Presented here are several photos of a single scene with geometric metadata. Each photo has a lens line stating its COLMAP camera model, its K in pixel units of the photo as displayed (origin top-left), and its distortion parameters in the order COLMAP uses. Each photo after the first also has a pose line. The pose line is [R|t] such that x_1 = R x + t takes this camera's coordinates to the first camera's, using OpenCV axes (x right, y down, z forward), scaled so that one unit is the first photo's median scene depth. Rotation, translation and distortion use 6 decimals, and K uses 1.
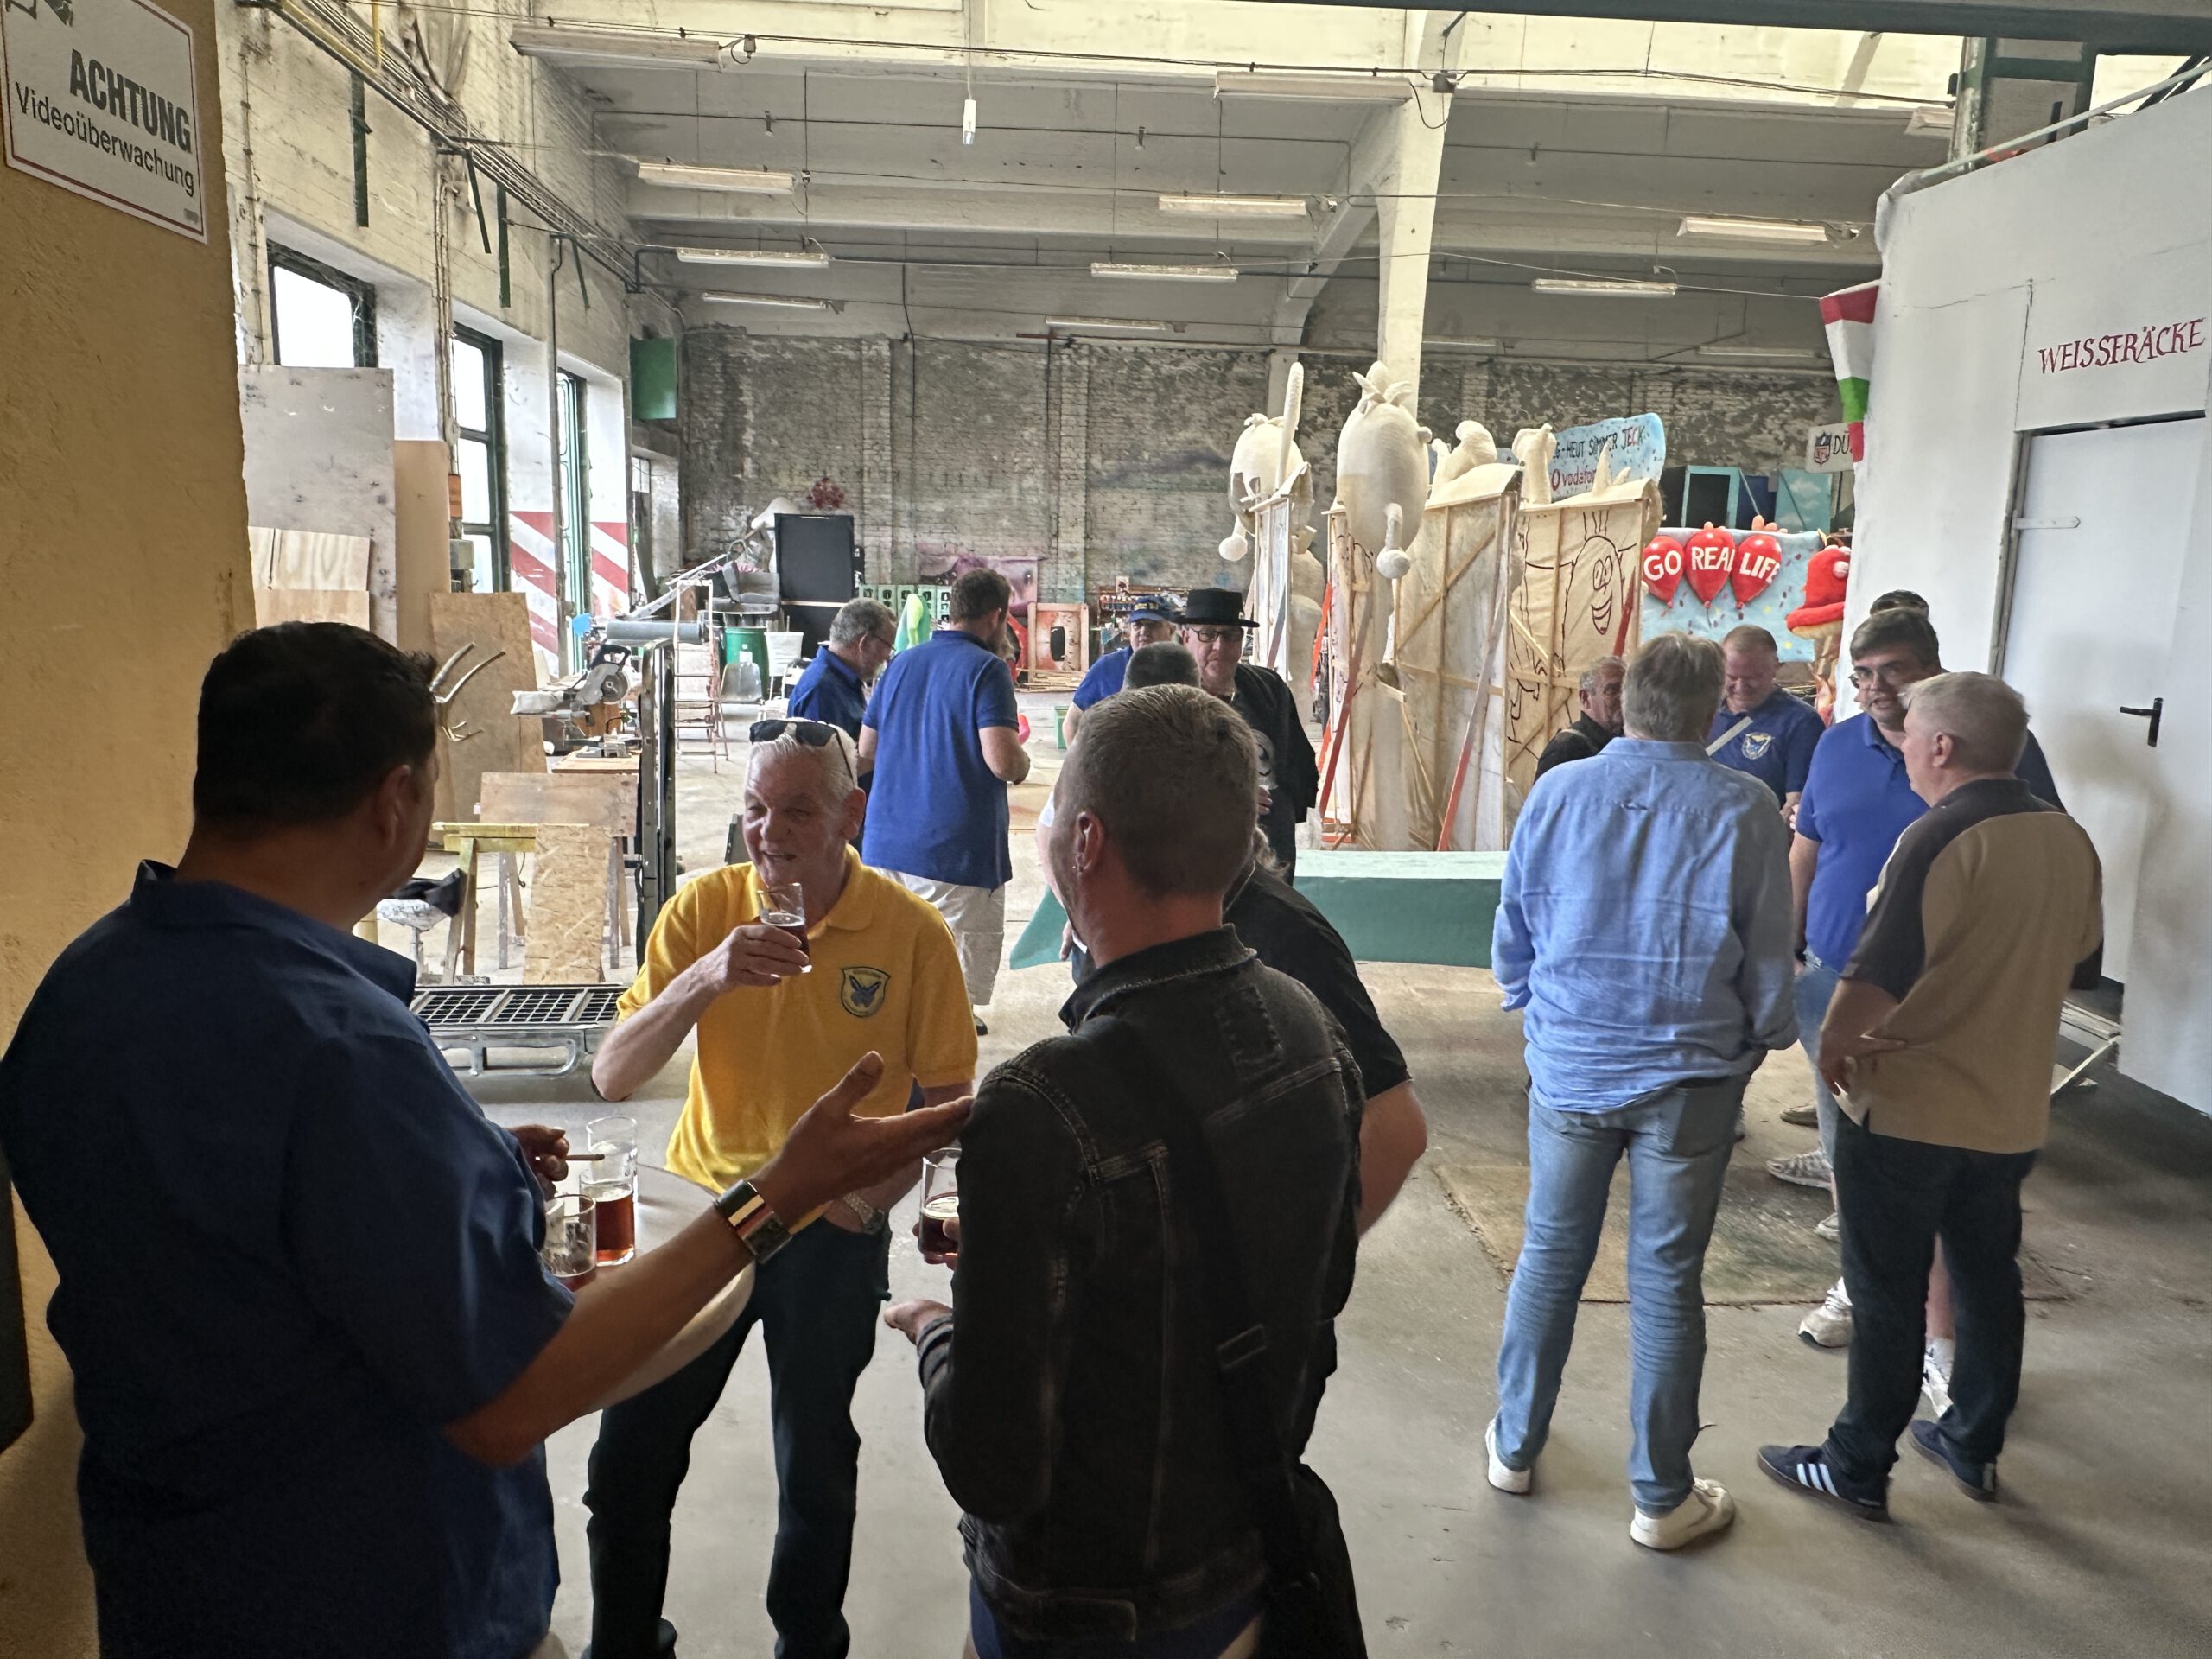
lens RADIAL K [[1544.6, 0, 1086.2], [0, 1544.6, 833.7], [0, 0, 1]] dist [-0.009938, 0.003180]
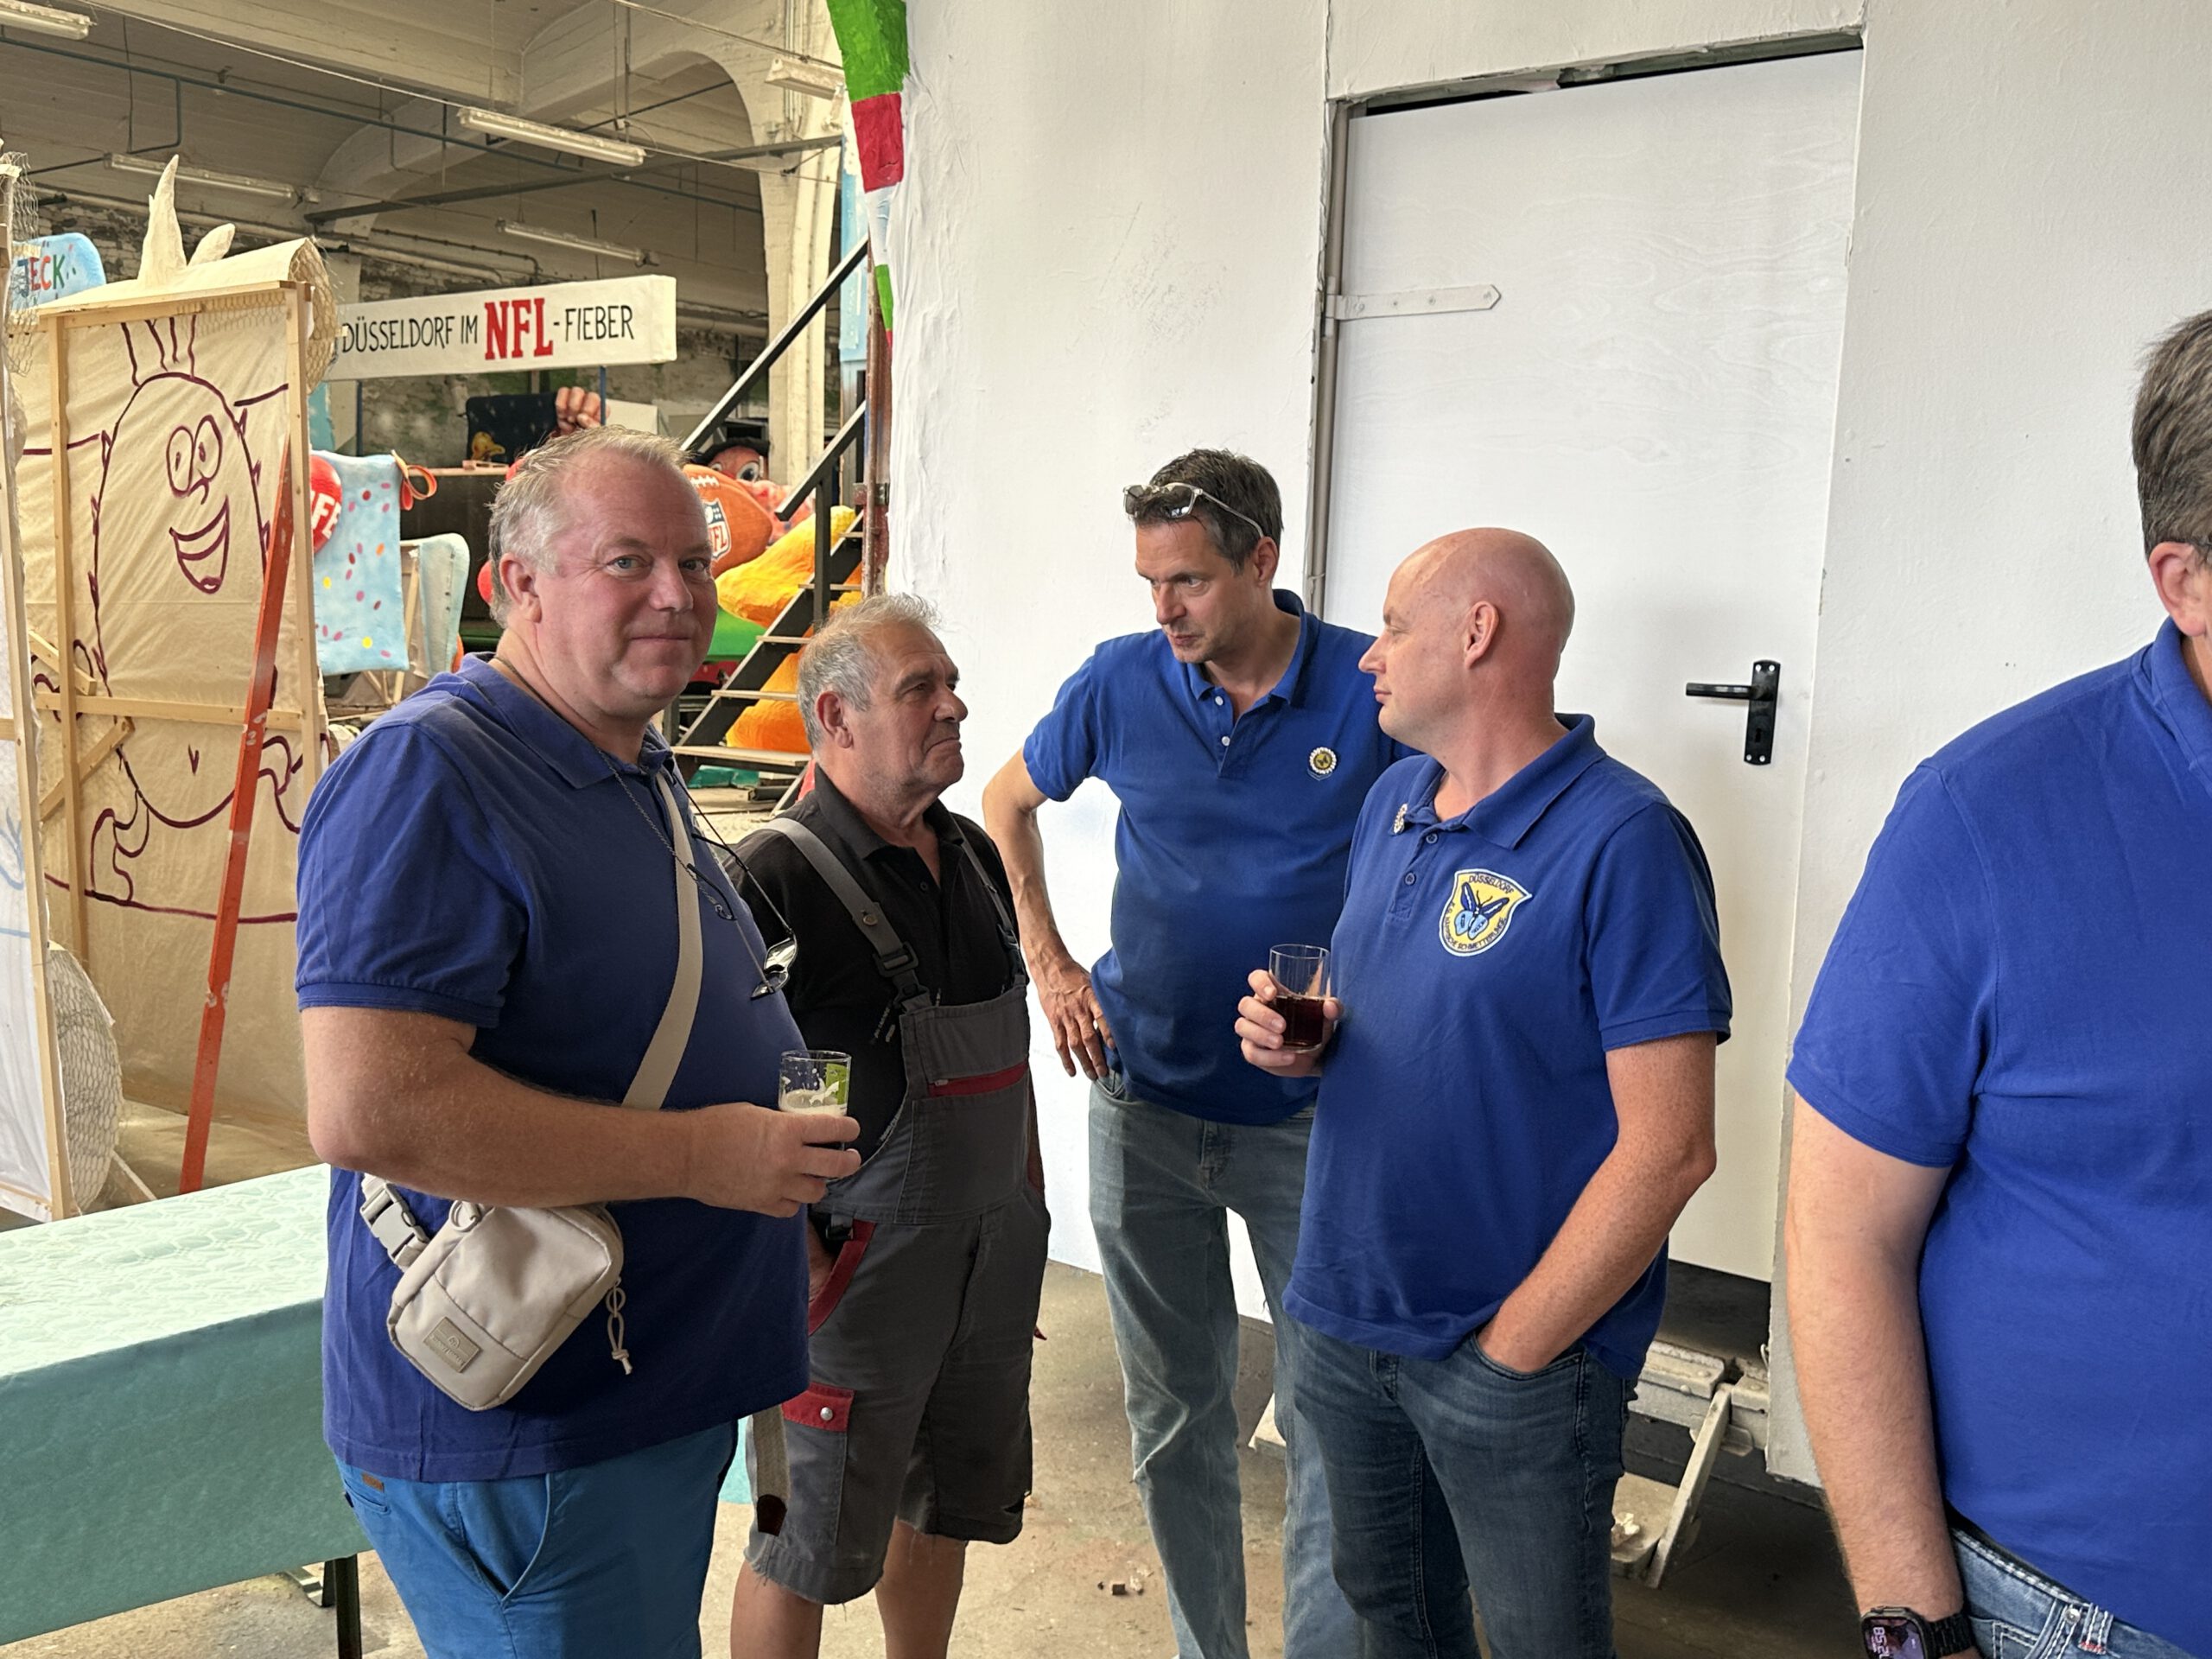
lens RADIAL K [[2160.3, 0, 1111.8], [0, 2160.3, 845.2], [0, 0, 1]] dist [0.001034, 0.000000]
pose [[0.670331, -0.079239, 0.737820, 0.017894], [0.108848, 0.994027, 0.007863, -0.013937], [-0.734036, 0.075039, 0.674952, 0.164986]]
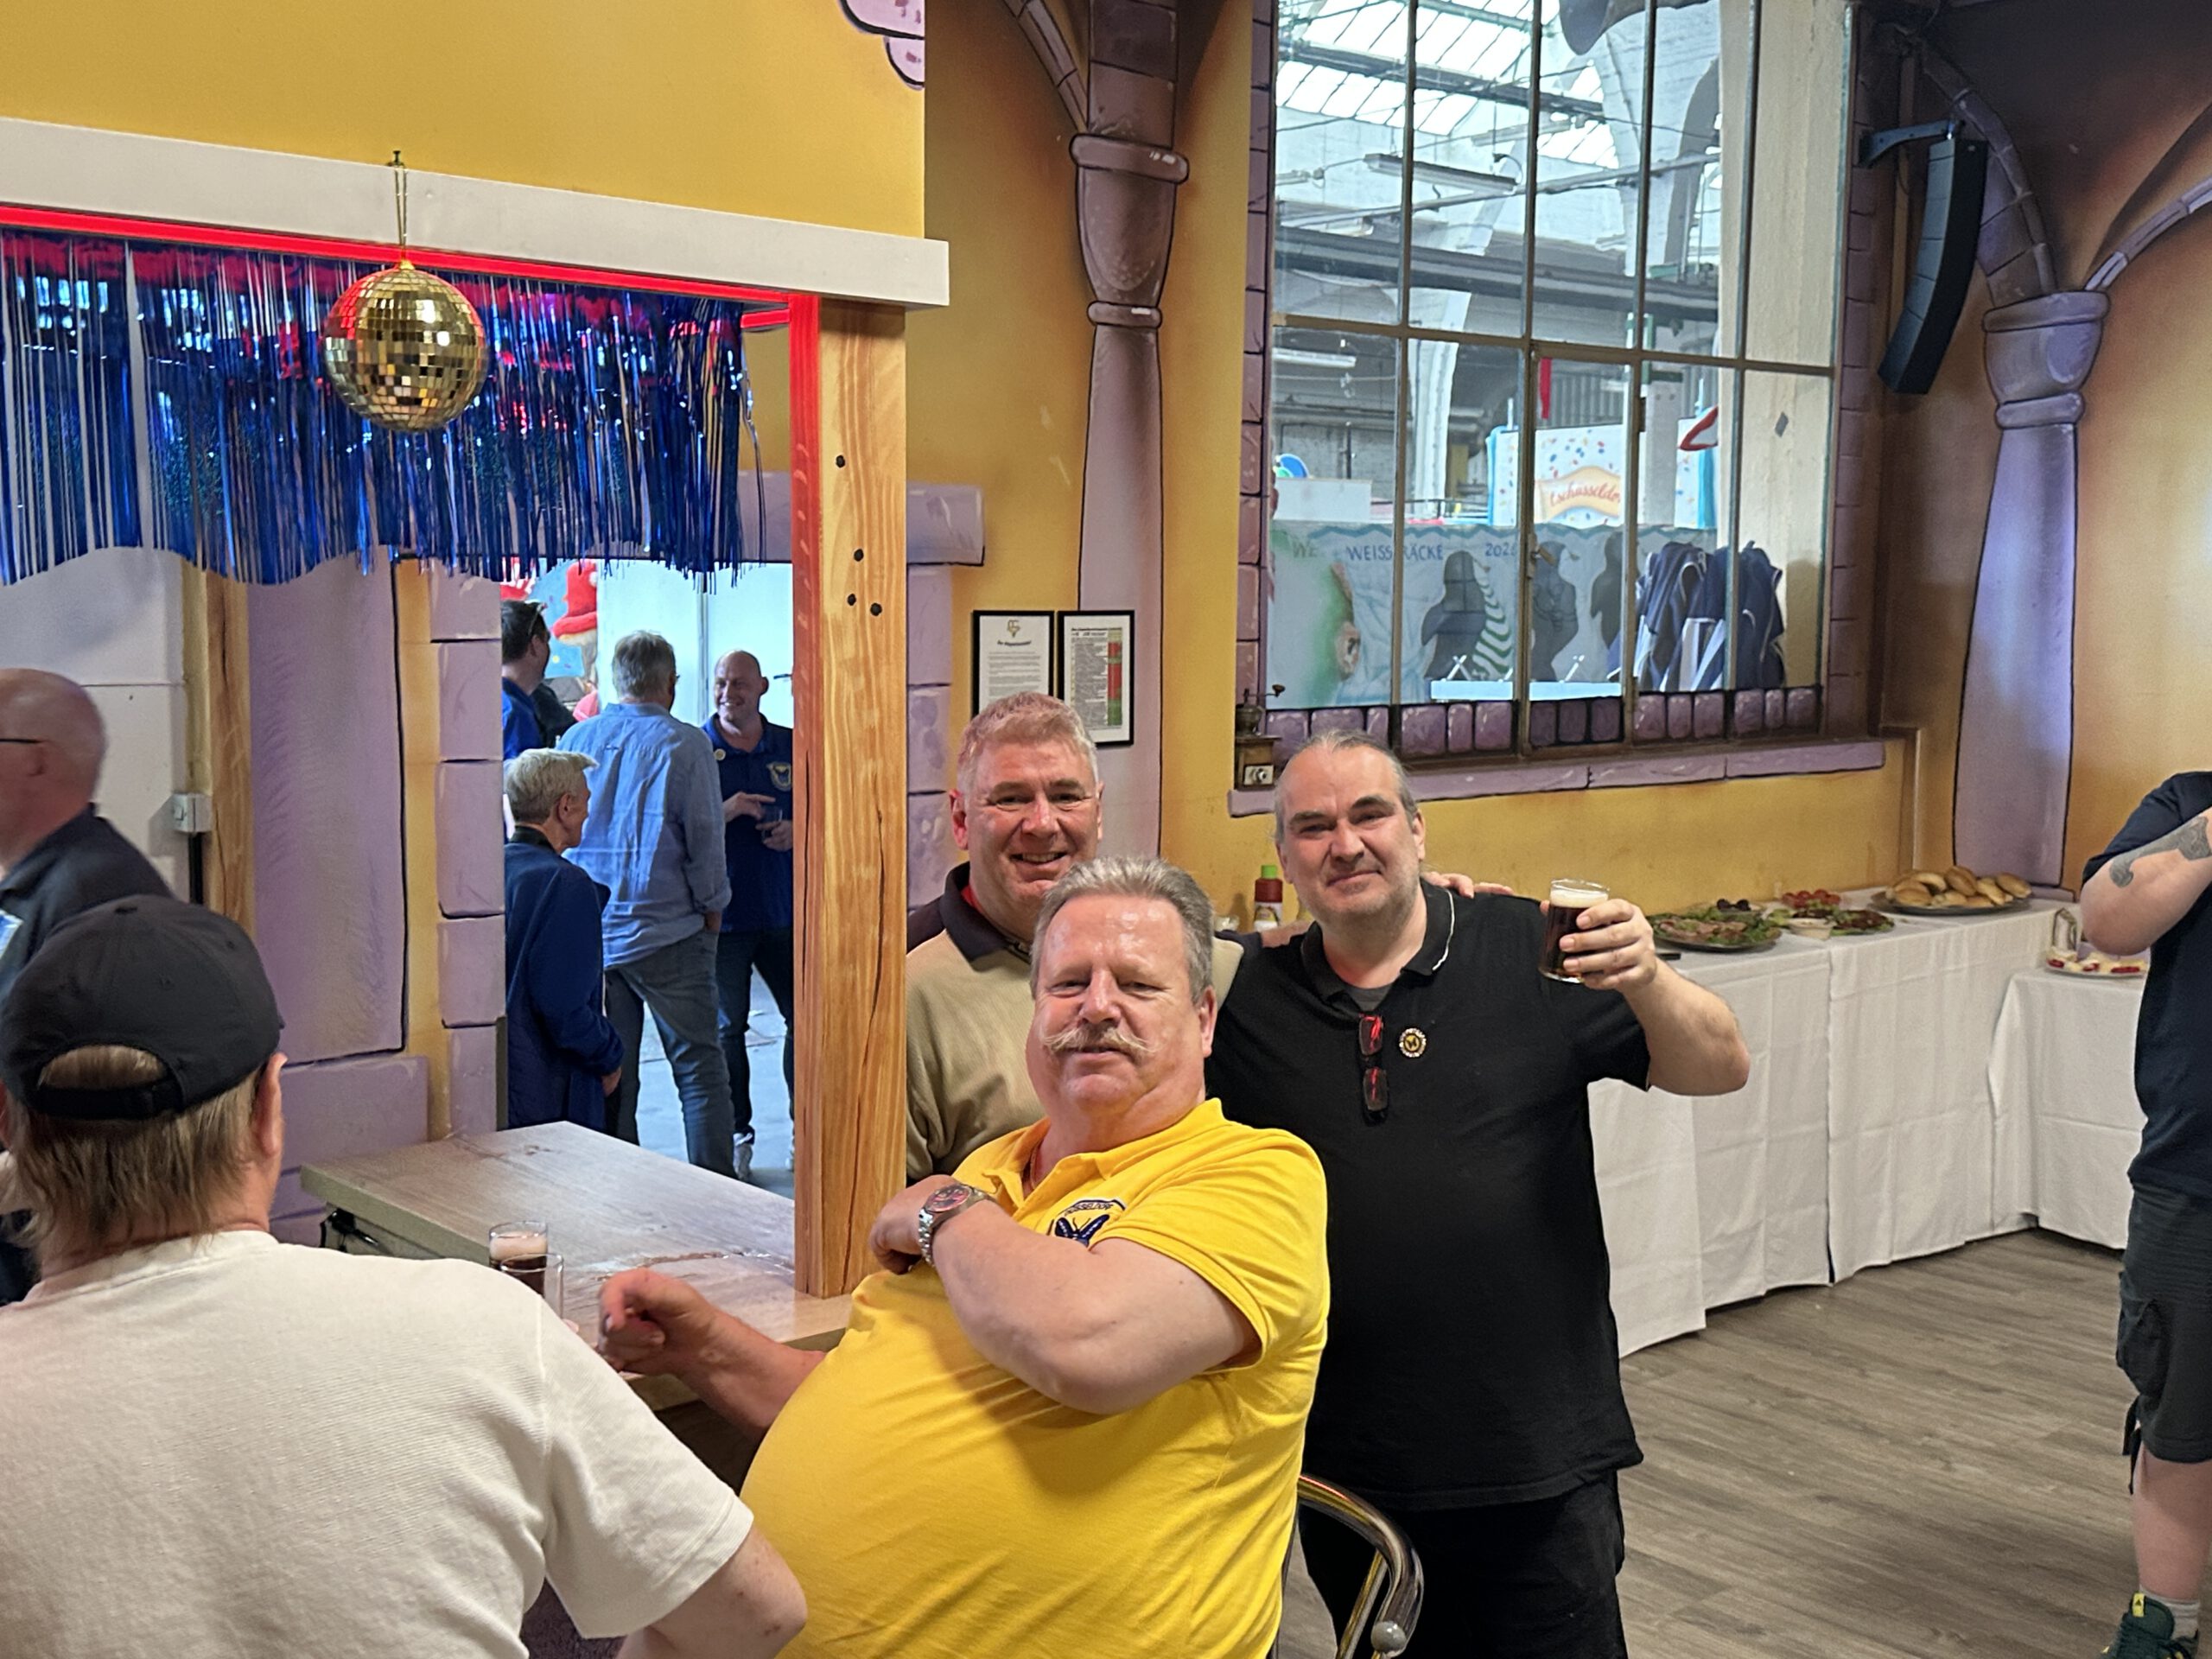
lens RADIAL K [[2470.3, 0, 1060.7], [0, 2470.3, 824.7], [0, 0, 1]] dist [0.067032, 0.000000]
pose [[0.800094, -0.080886, 0.594396, -0.158812], [0.117566, 0.992795, -0.023150, 0.032474], [-0.588241, 0.088403, 0.803839, -0.277430]]
